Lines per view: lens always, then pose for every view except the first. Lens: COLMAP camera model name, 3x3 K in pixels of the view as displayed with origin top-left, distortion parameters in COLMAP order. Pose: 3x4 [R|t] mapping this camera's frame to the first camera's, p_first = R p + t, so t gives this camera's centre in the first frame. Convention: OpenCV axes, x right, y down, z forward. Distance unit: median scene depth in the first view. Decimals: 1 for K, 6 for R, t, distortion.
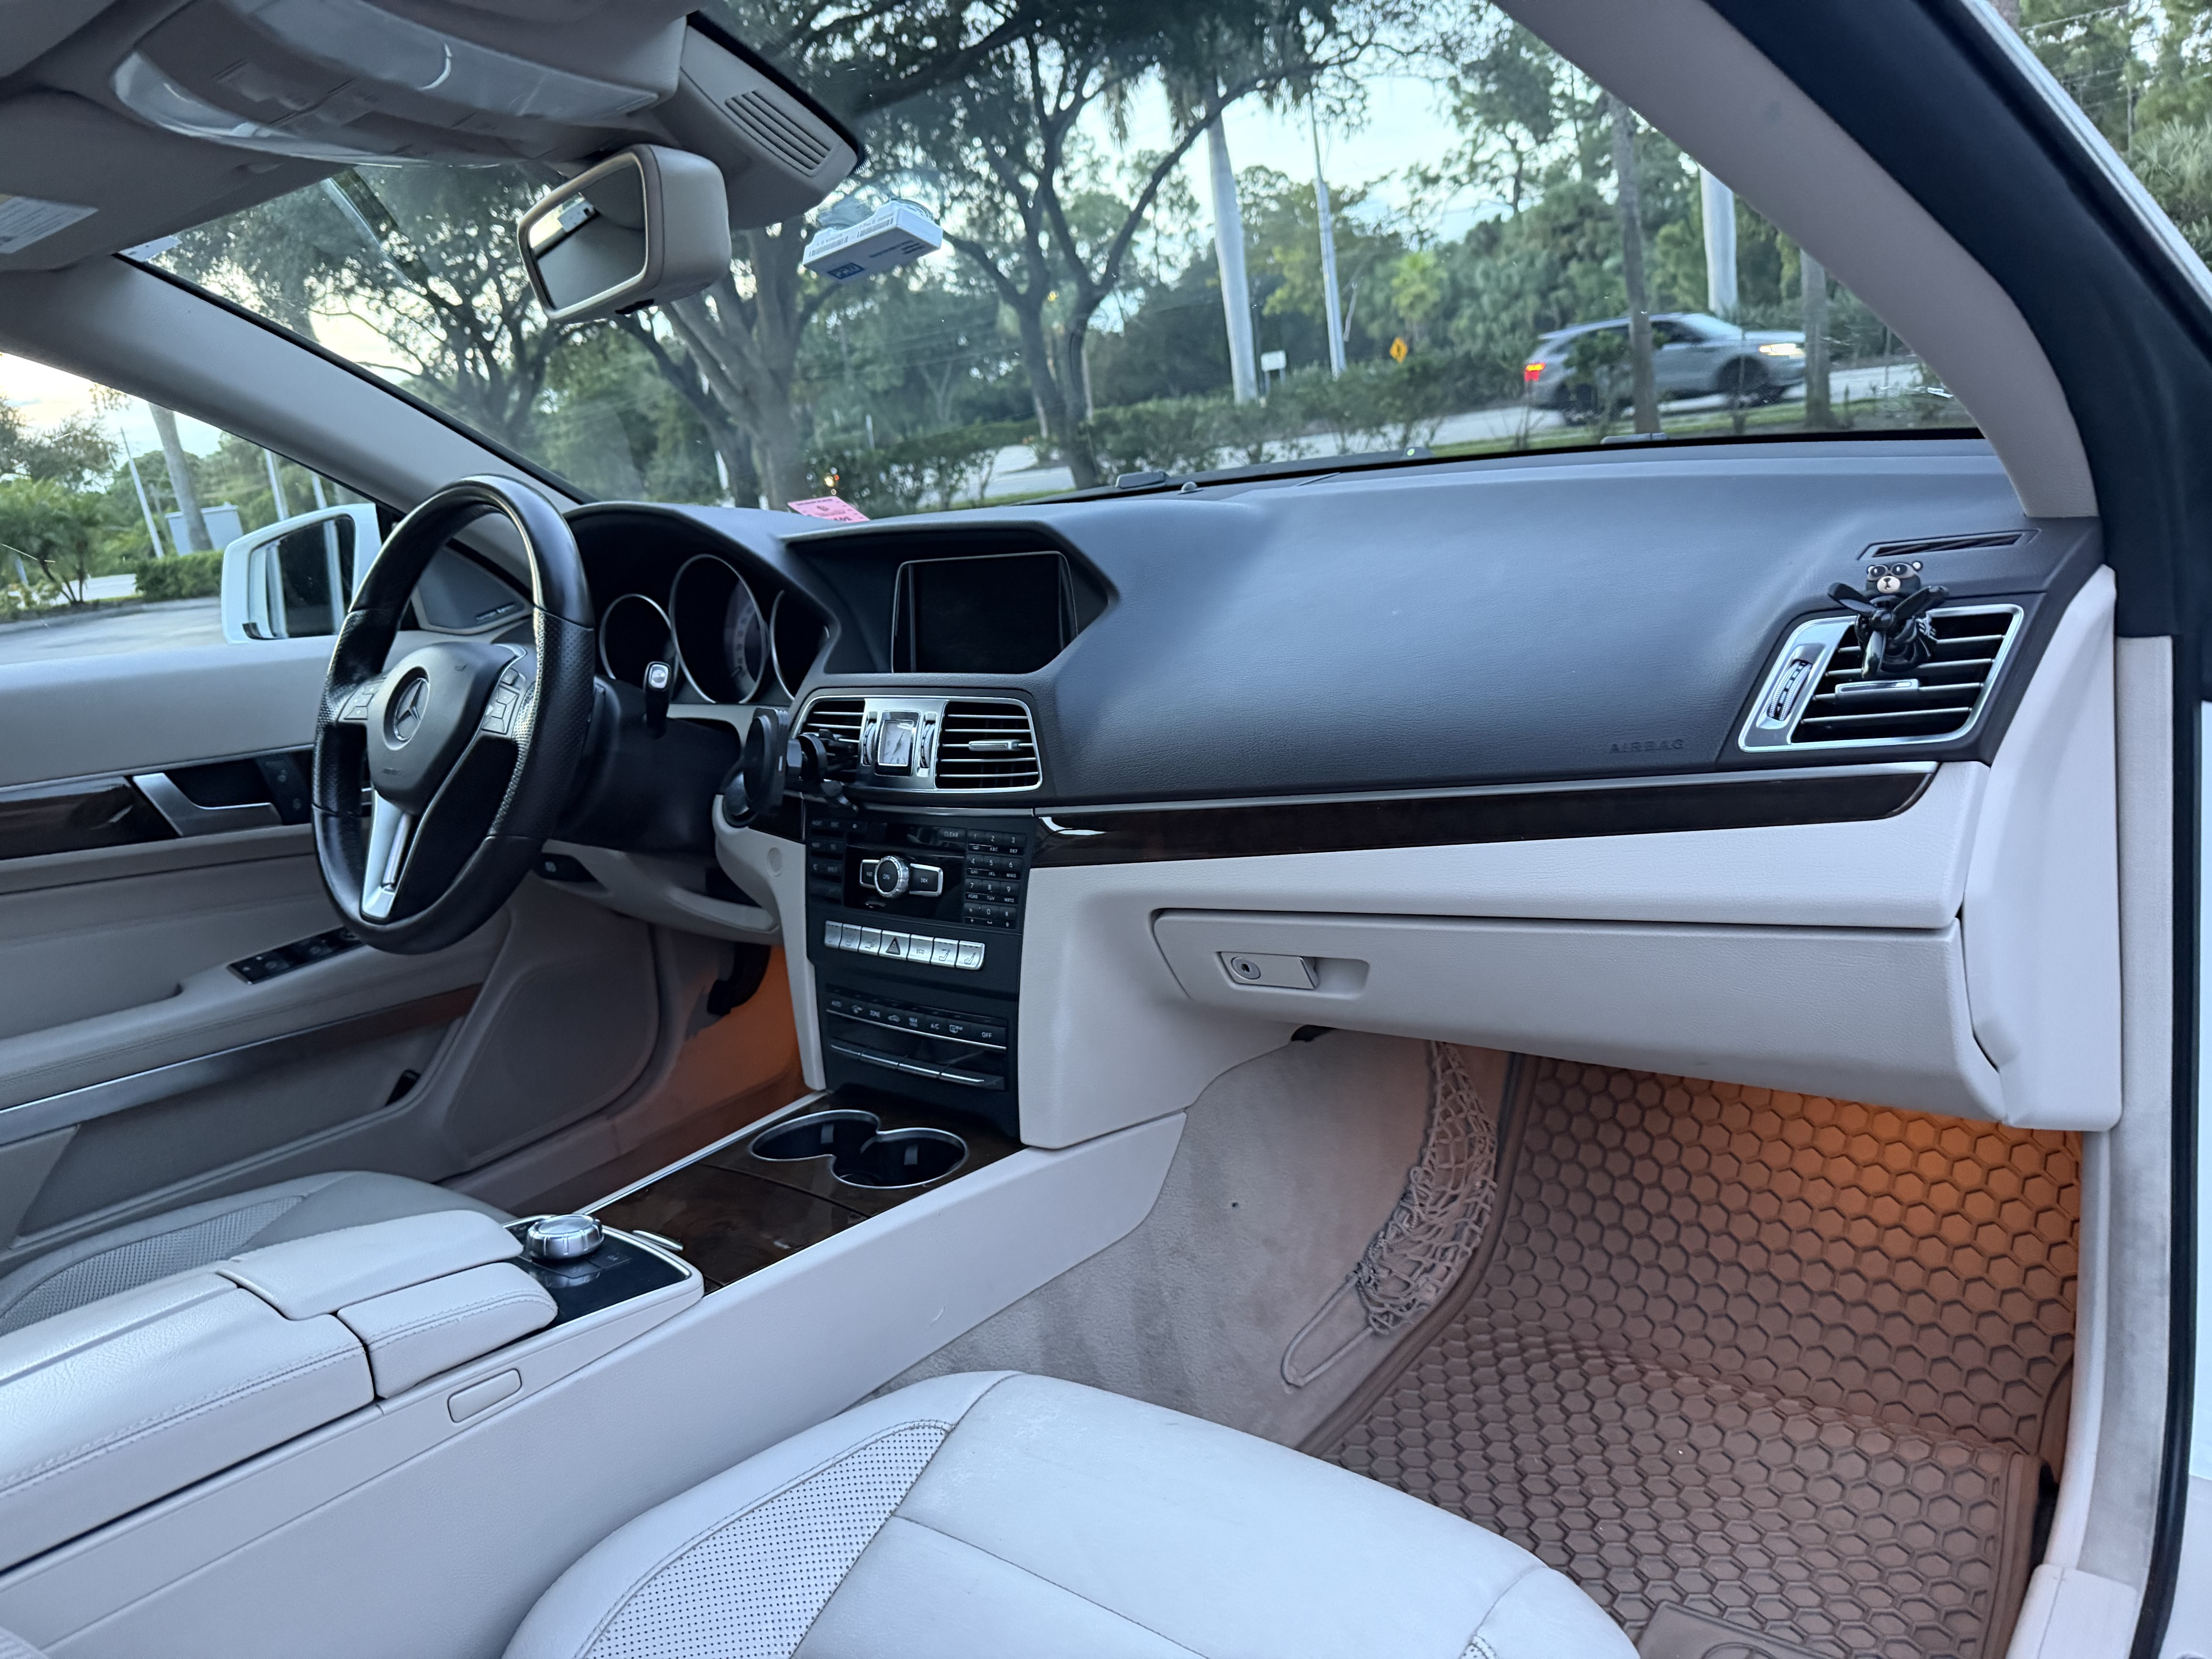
lens RADIAL K [[1588.4, 0, 1067.7], [0, 1588.4, 834.3], [0, 0, 1]] dist [-0.000325, -0.024155]
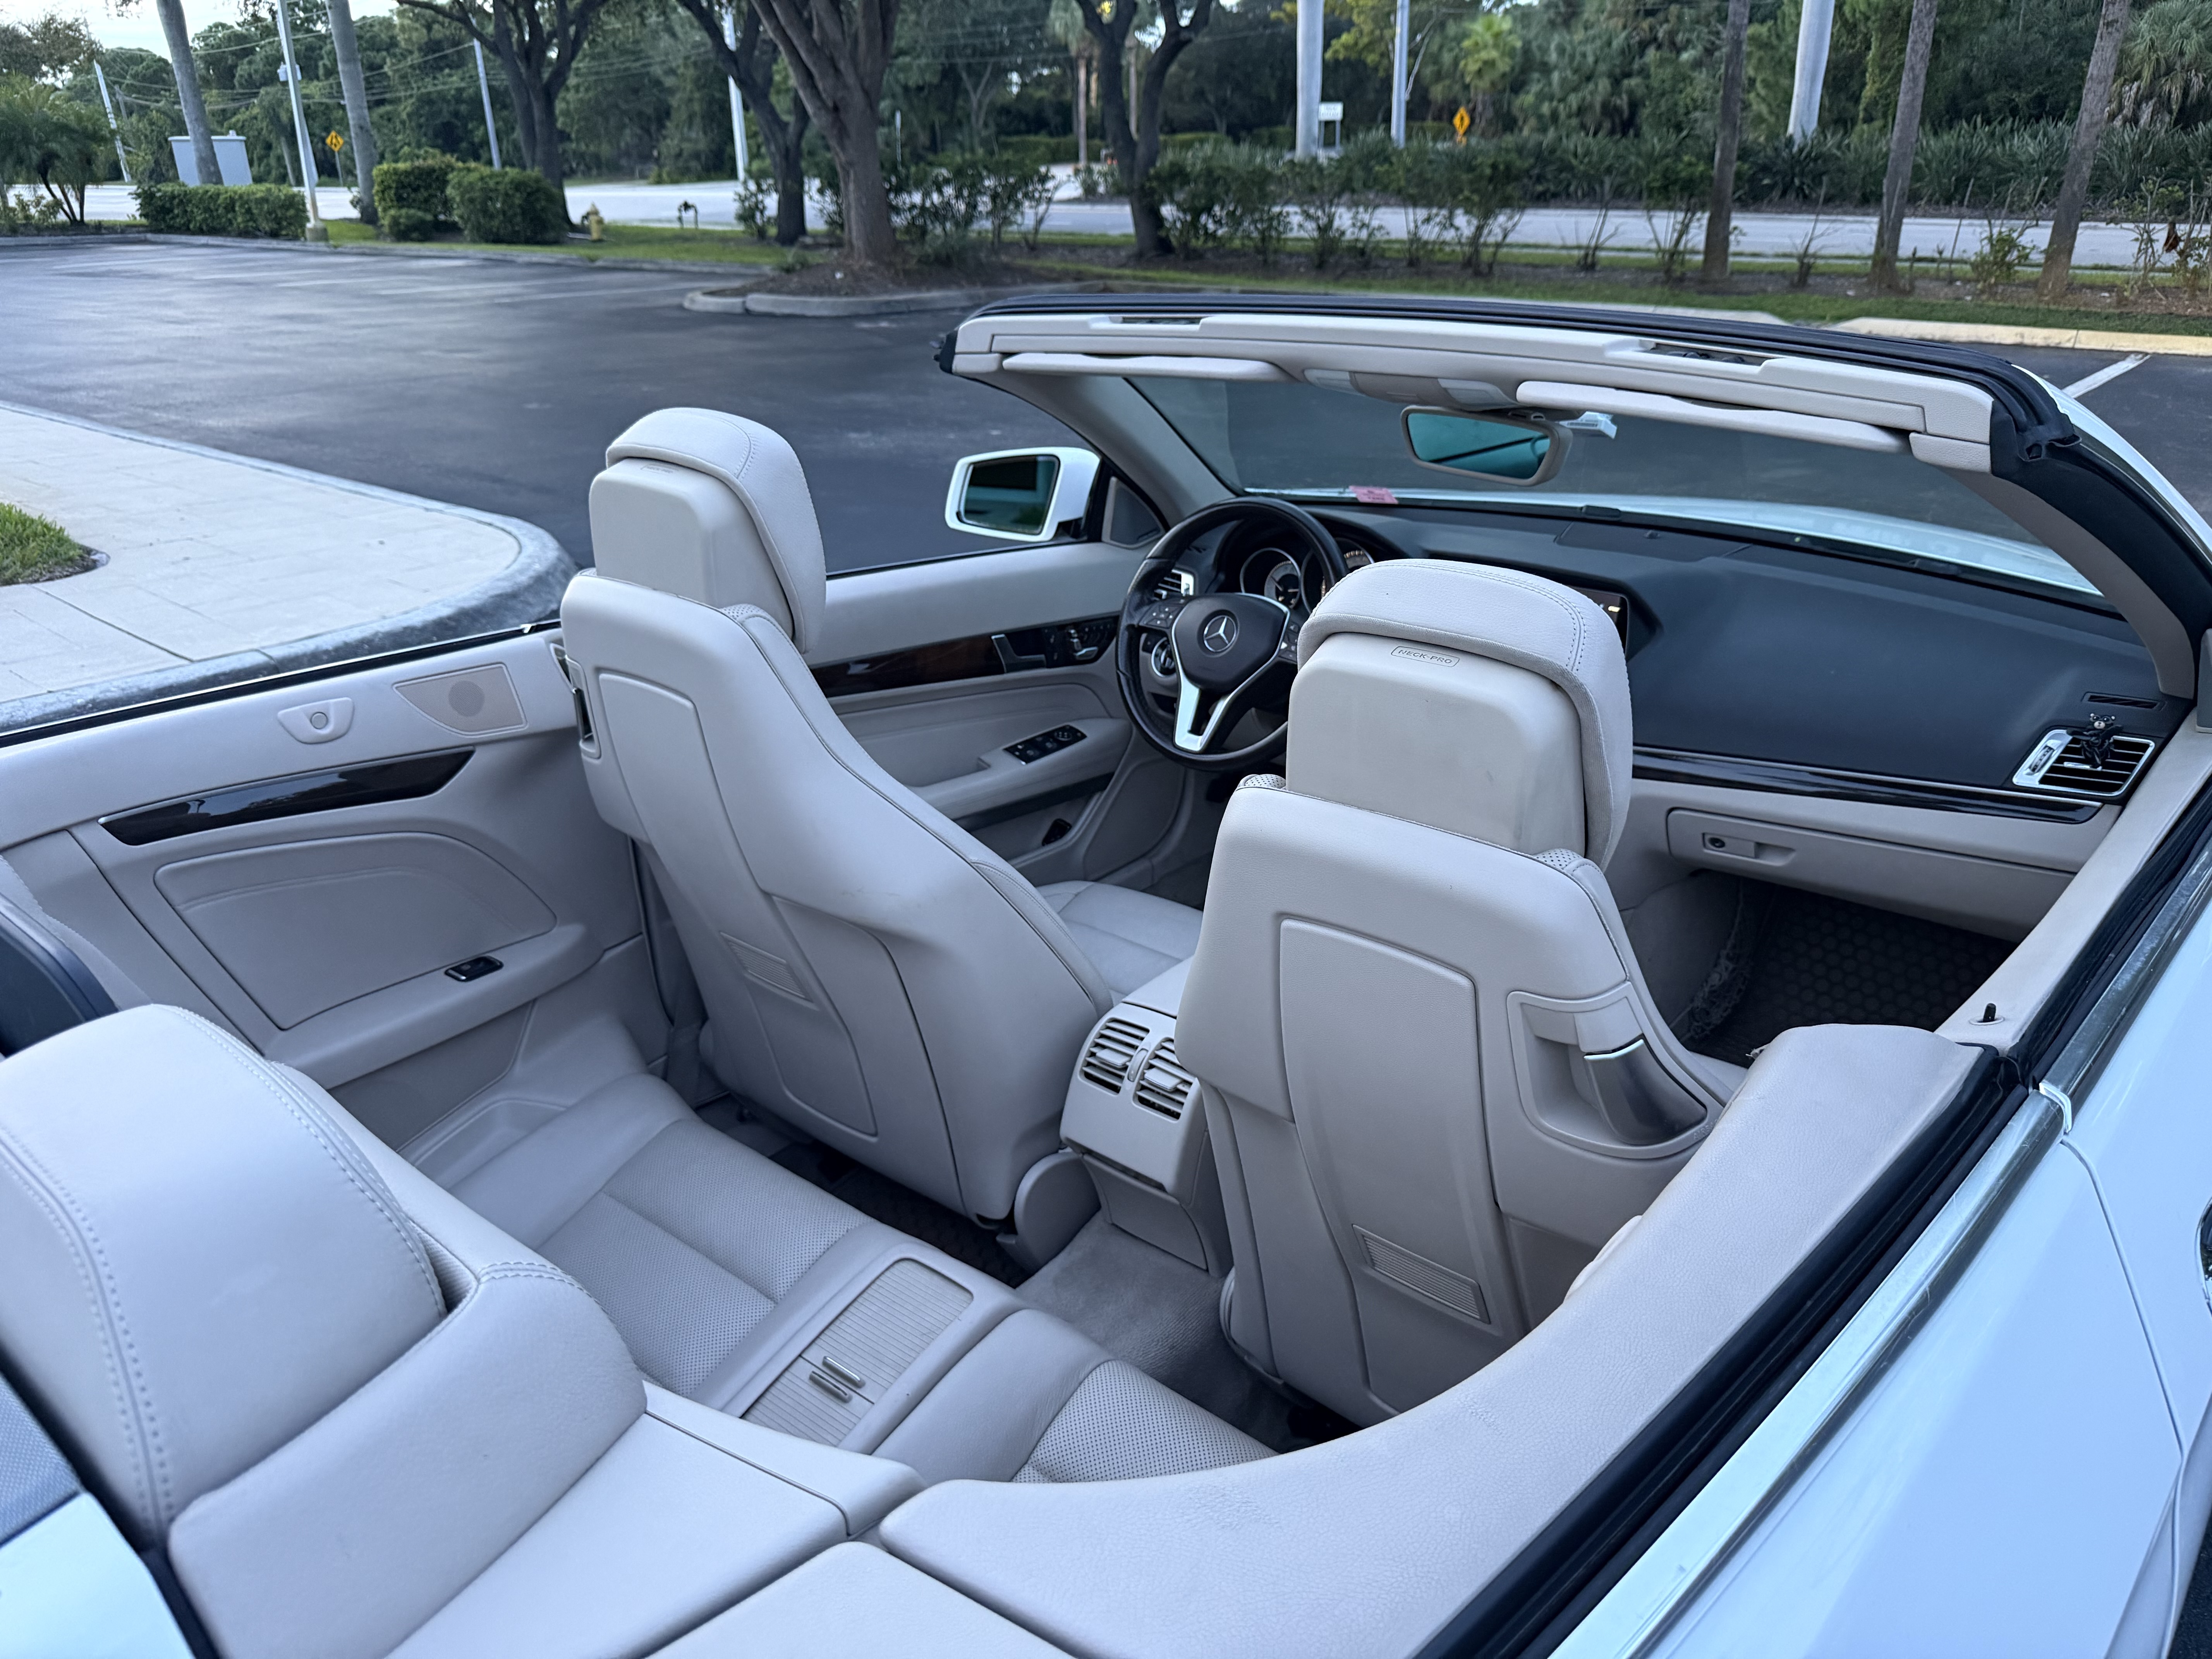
lens RADIAL K [[1588.4, 0, 1107.7], [0, 1588.4, 816.9], [0, 0, 1]] dist [-0.000325, -0.024155]
pose [[0.992451, 0.111093, 0.051956, -0.523492], [-0.117518, 0.982611, 0.143756, -0.097434], [-0.035082, -0.148776, 0.988248, -0.636229]]
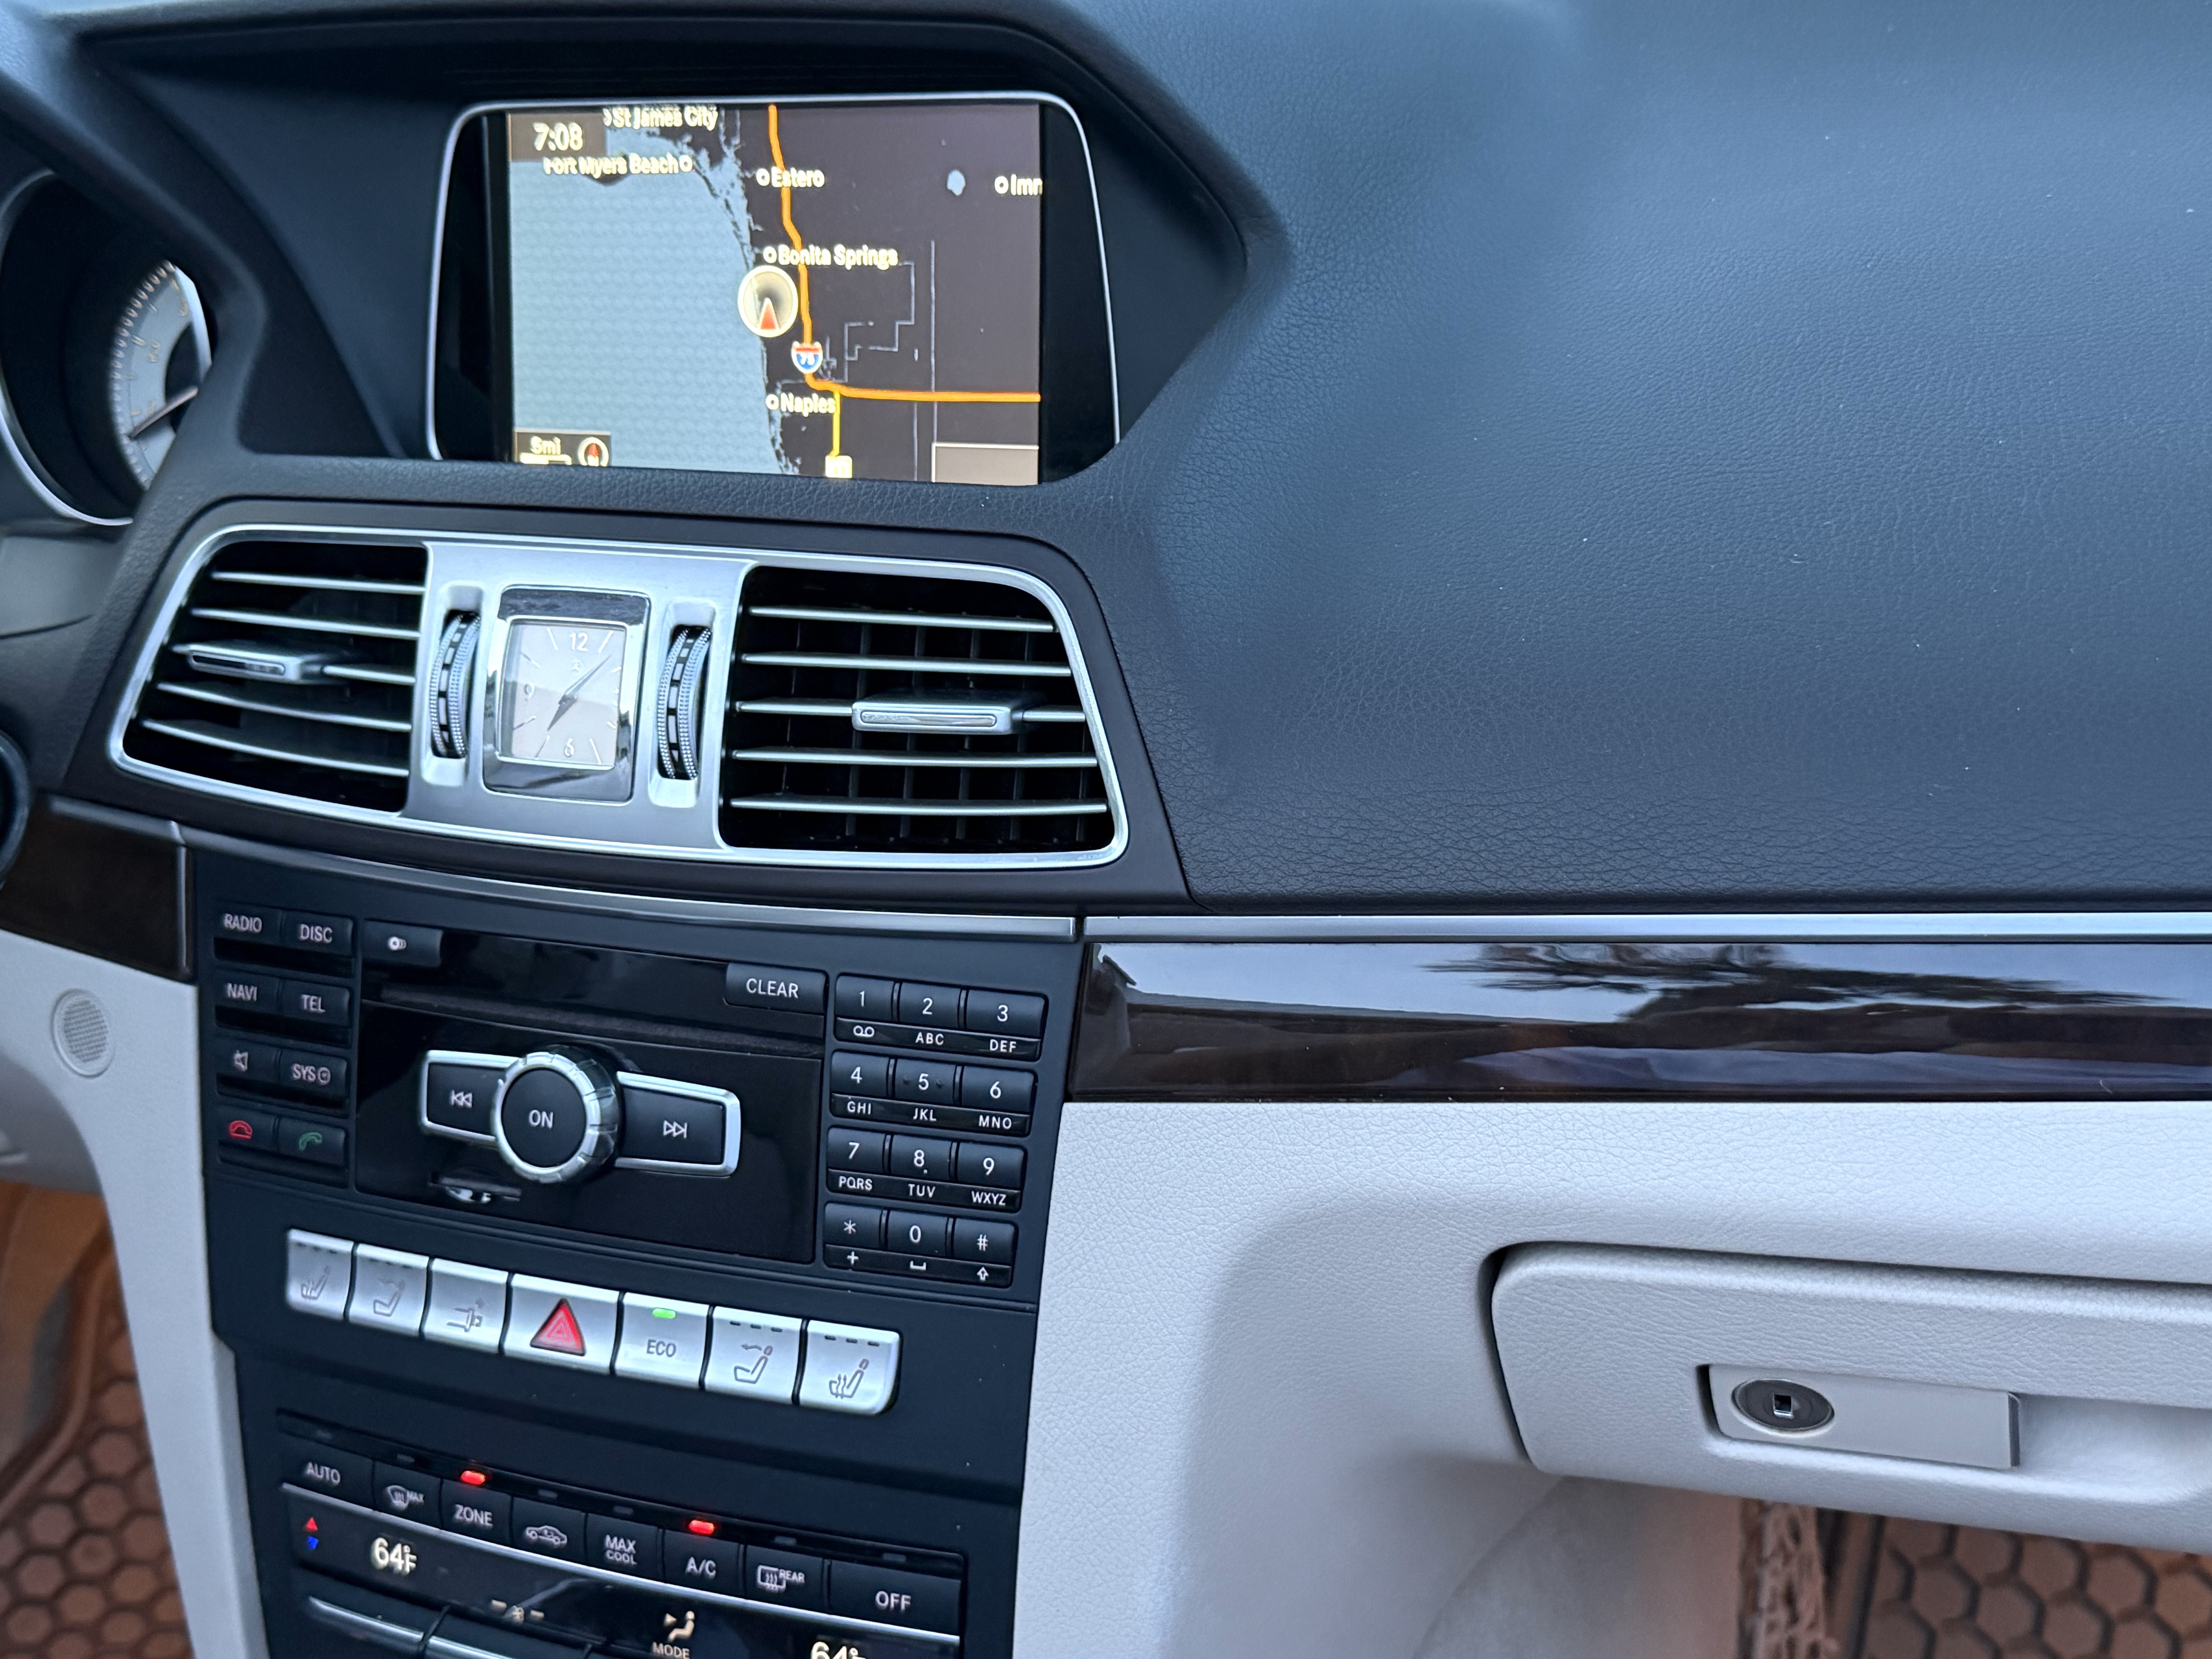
lens RADIAL K [[2685.4, 0, 1202.0], [0, 2685.4, 849.9], [0, 0, 1]] dist [0.076855, 0.000000]
pose [[0.948788, -0.031720, 0.314318, -0.125160], [0.007069, 0.996829, 0.079256, -0.054141], [-0.315835, -0.072975, 0.946004, 0.369348]]
